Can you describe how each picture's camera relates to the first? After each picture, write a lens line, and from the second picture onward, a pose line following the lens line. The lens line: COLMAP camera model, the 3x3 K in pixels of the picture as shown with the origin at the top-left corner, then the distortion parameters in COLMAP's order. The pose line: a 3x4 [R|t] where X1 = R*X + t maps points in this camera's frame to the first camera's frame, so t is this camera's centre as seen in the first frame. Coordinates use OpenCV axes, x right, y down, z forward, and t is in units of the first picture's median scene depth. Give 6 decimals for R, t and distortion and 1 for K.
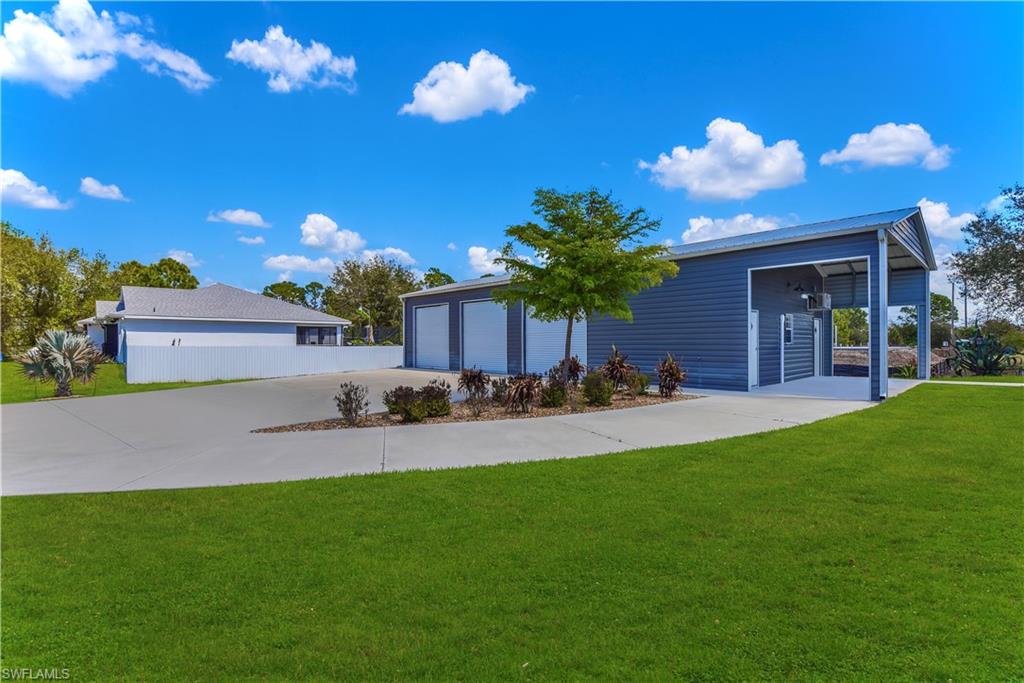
lens RADIAL K [[471.5, 0, 513.6], [0, 471.5, 338.8], [0, 0, 1]] dist [-0.004871, -0.006616]
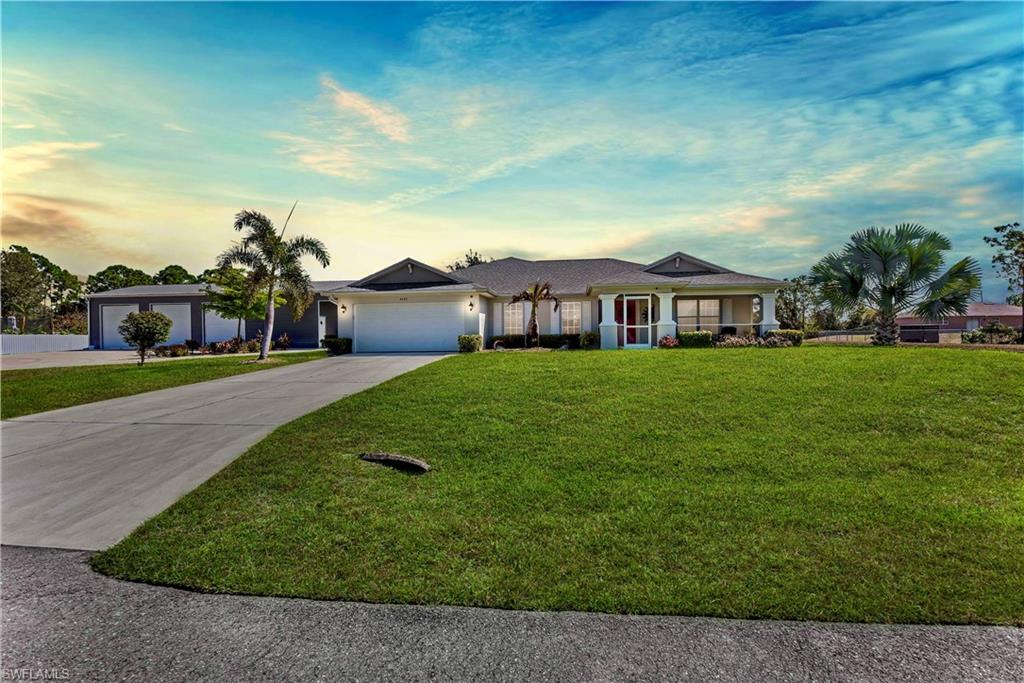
lens RADIAL K [[471.5, 0, 514.8], [0, 471.5, 340.0], [0, 0, 1]] dist [-0.004871, -0.006616]
pose [[0.764196, -0.013923, 0.644834, -0.166699], [0.004913, 0.999864, 0.015767, 0.018454], [-0.644966, -0.008881, 0.764160, -0.820720]]
